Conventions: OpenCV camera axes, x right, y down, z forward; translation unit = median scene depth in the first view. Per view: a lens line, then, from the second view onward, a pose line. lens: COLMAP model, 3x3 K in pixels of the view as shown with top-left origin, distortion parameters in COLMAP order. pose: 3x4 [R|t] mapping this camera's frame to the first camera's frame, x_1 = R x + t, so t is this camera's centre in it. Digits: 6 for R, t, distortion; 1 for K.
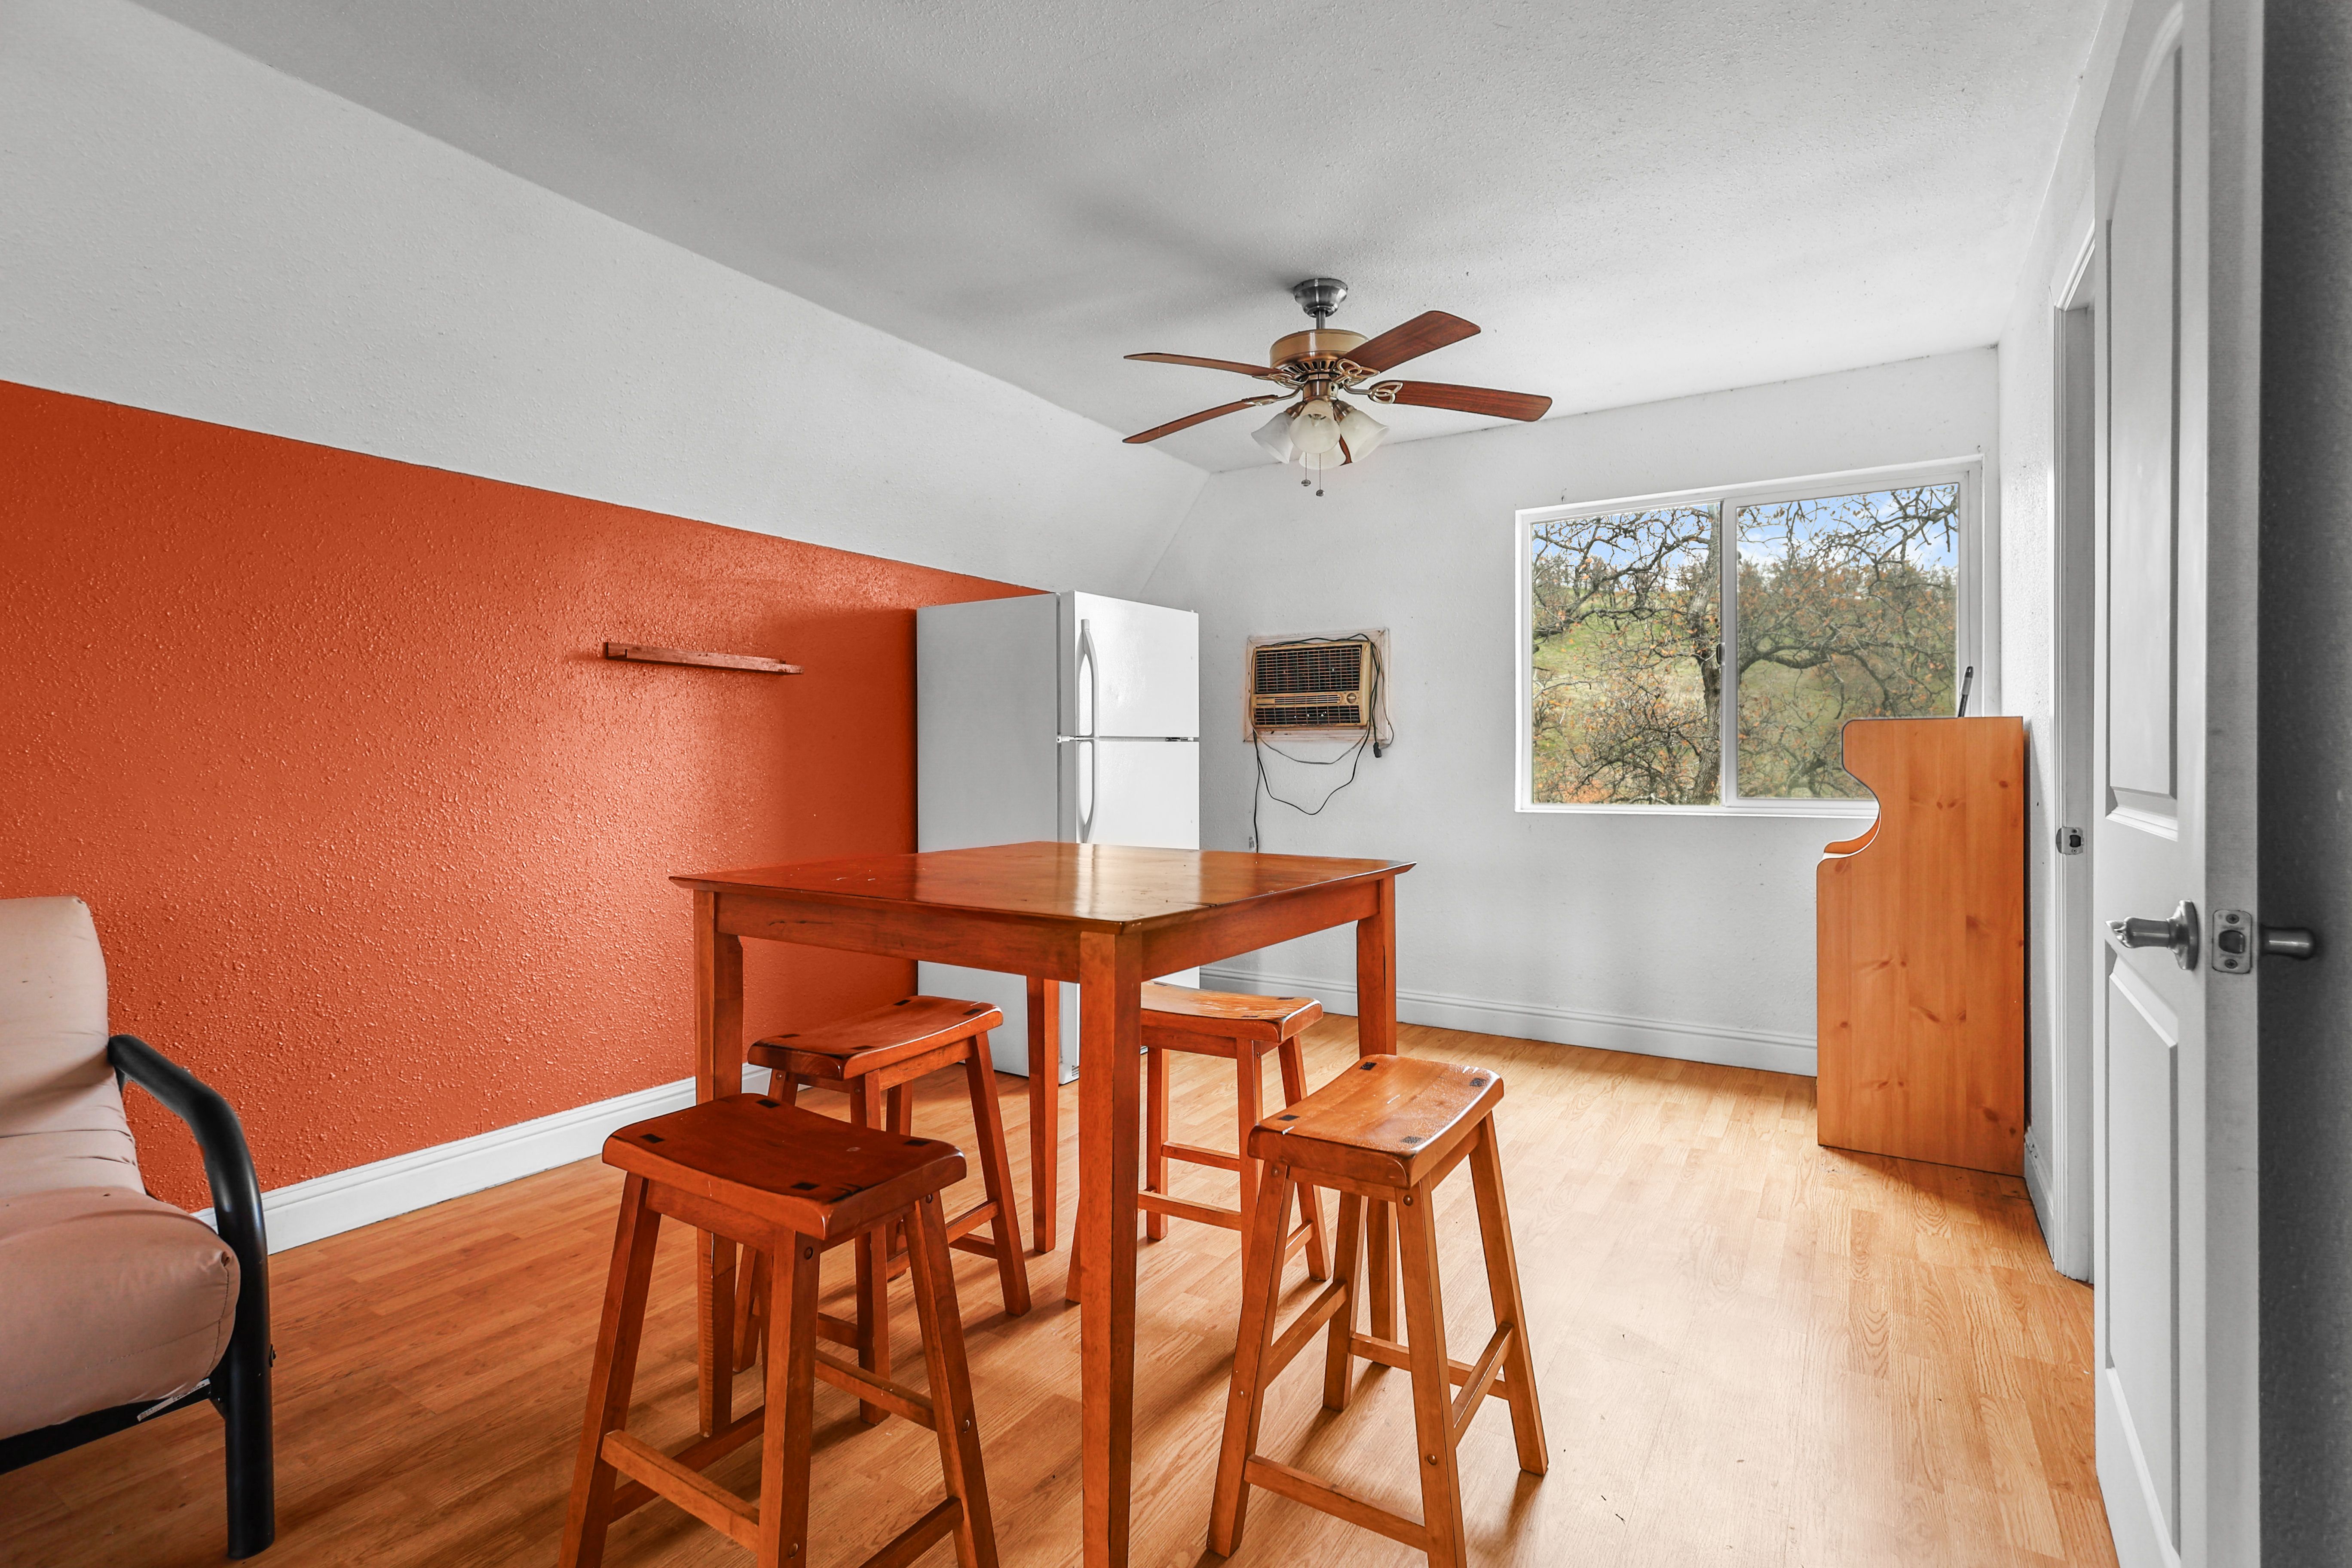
lens RADIAL K [[1109.2, 0, 1174.6], [0, 1109.2, 773.2], [0, 0, 1]] dist [0.001547, 0.001192]
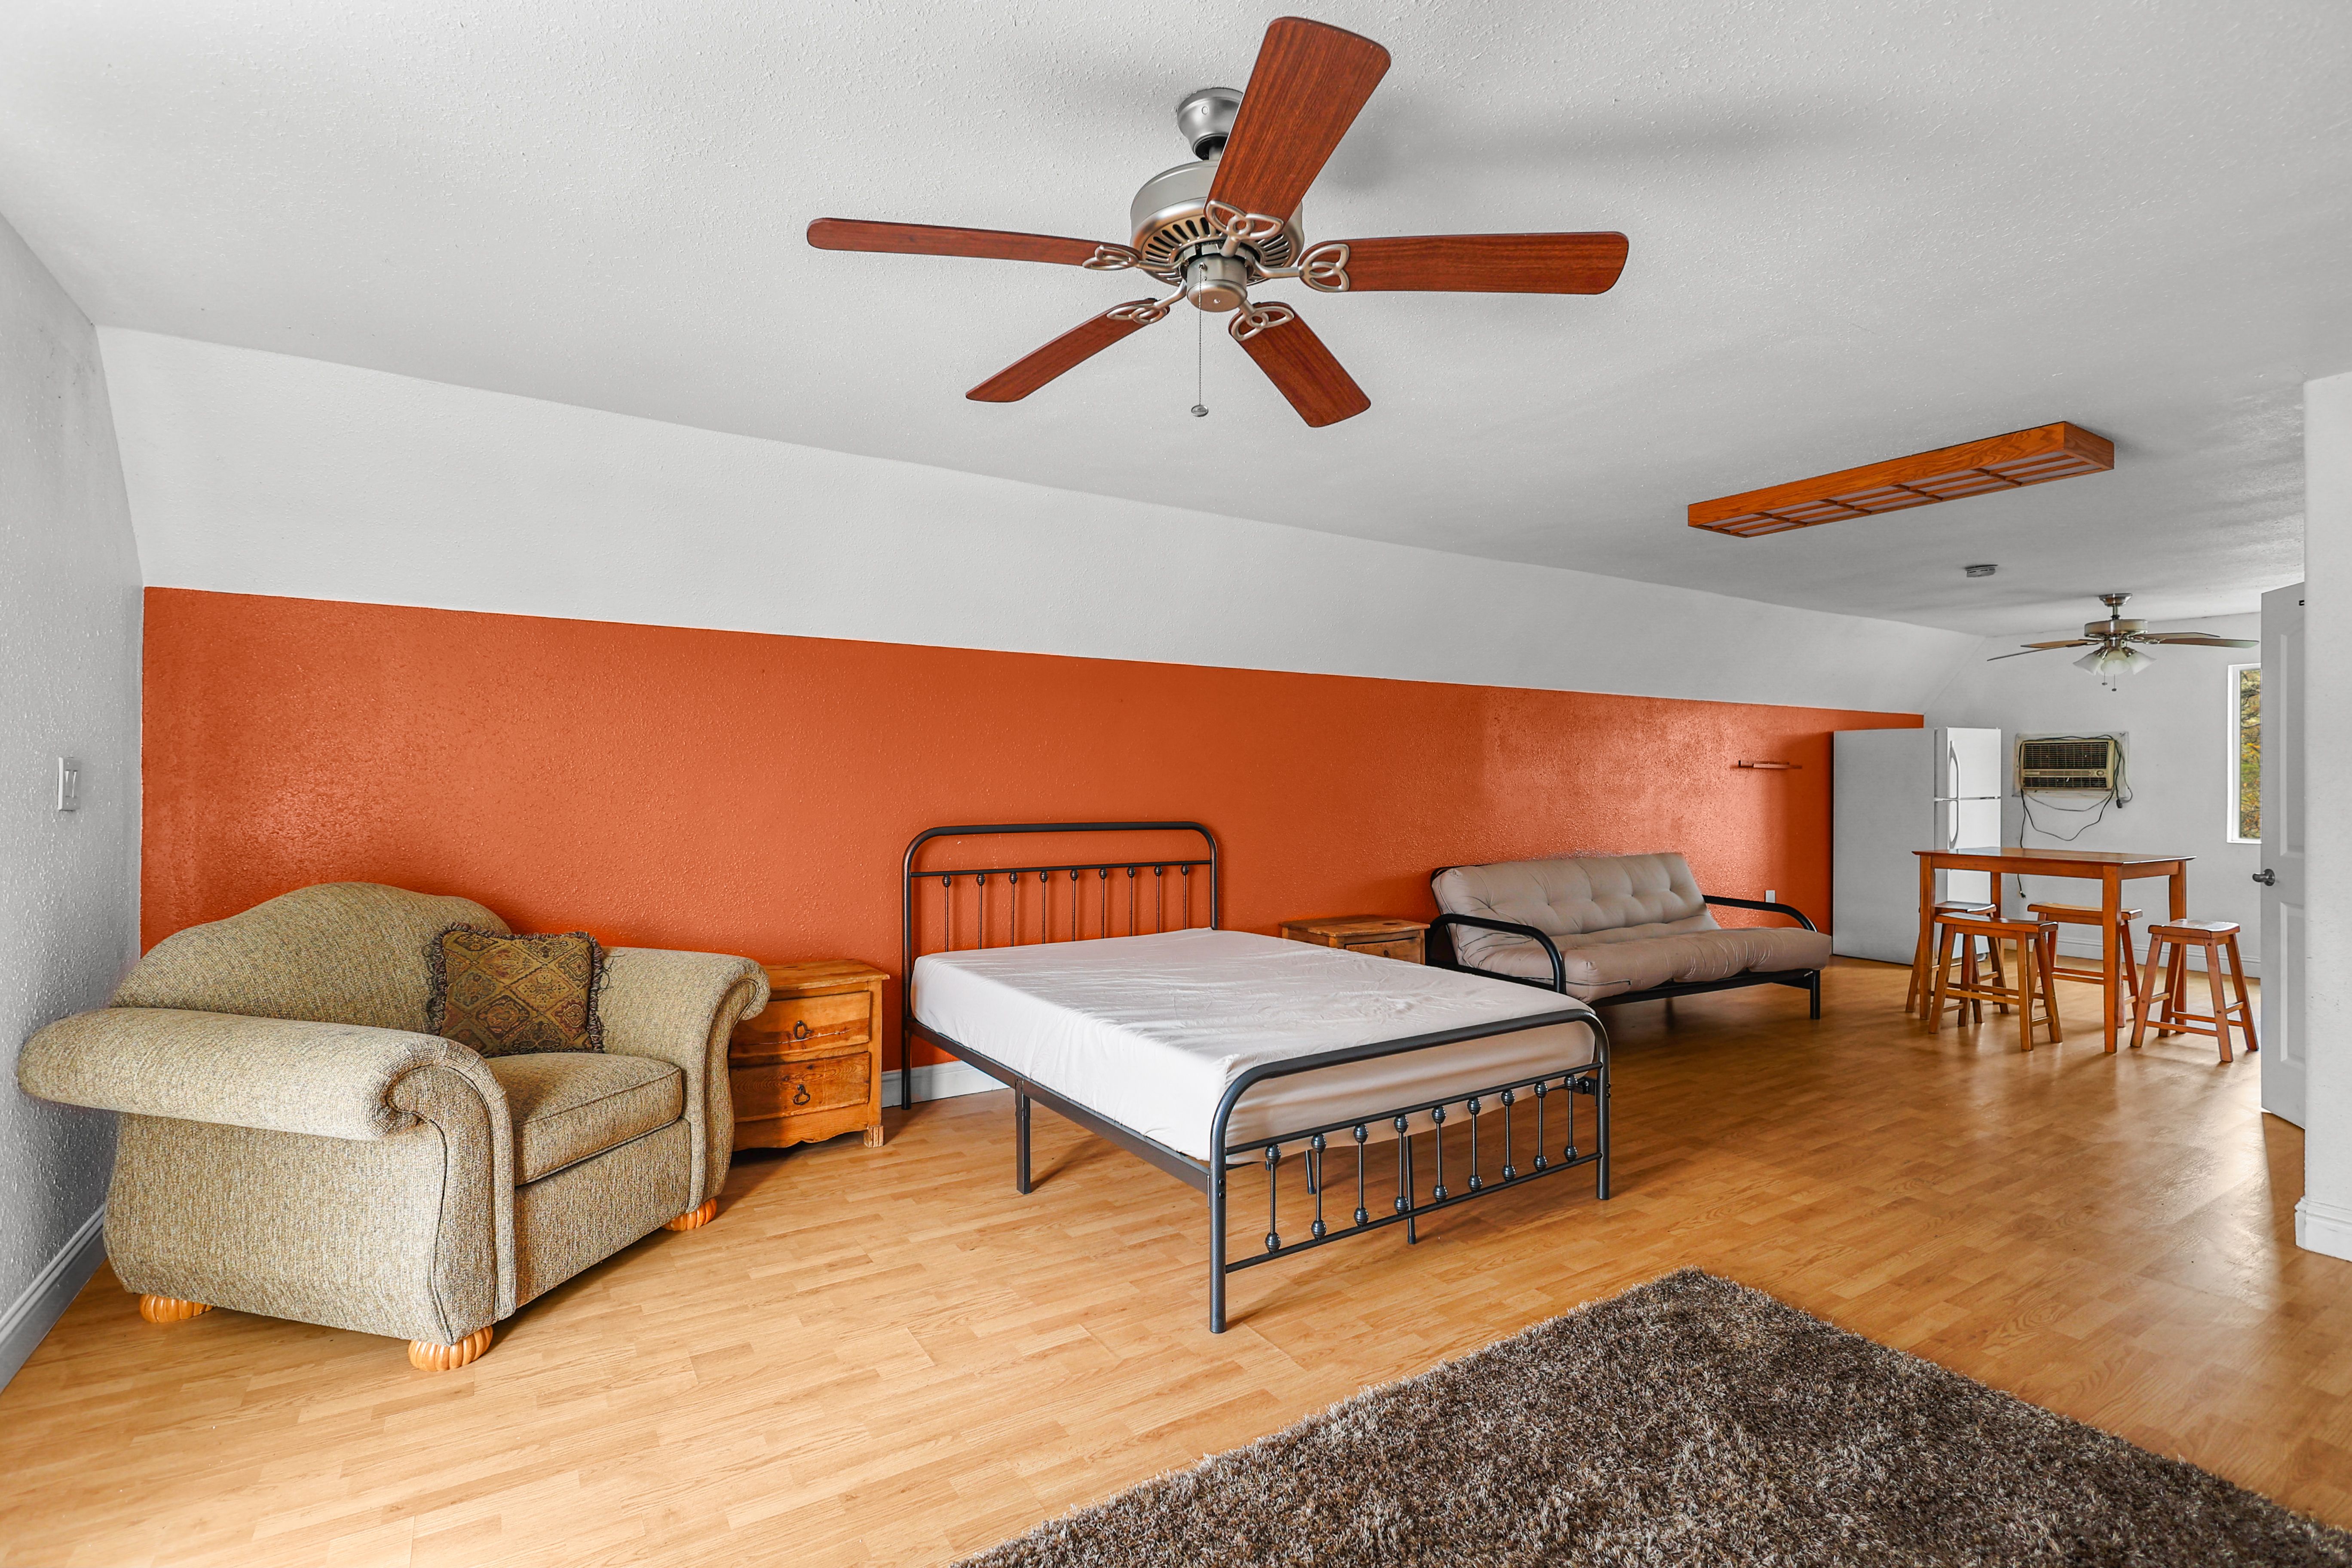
lens RADIAL K [[1109.2, 0, 1174.7], [0, 1109.2, 784.7], [0, 0, 1]] dist [0.001547, 0.001192]
pose [[0.904753, 0.004092, -0.425917, -0.454022], [-0.007773, 0.999946, -0.006906, -0.030208], [0.425866, 0.009559, 0.904736, -1.307563]]
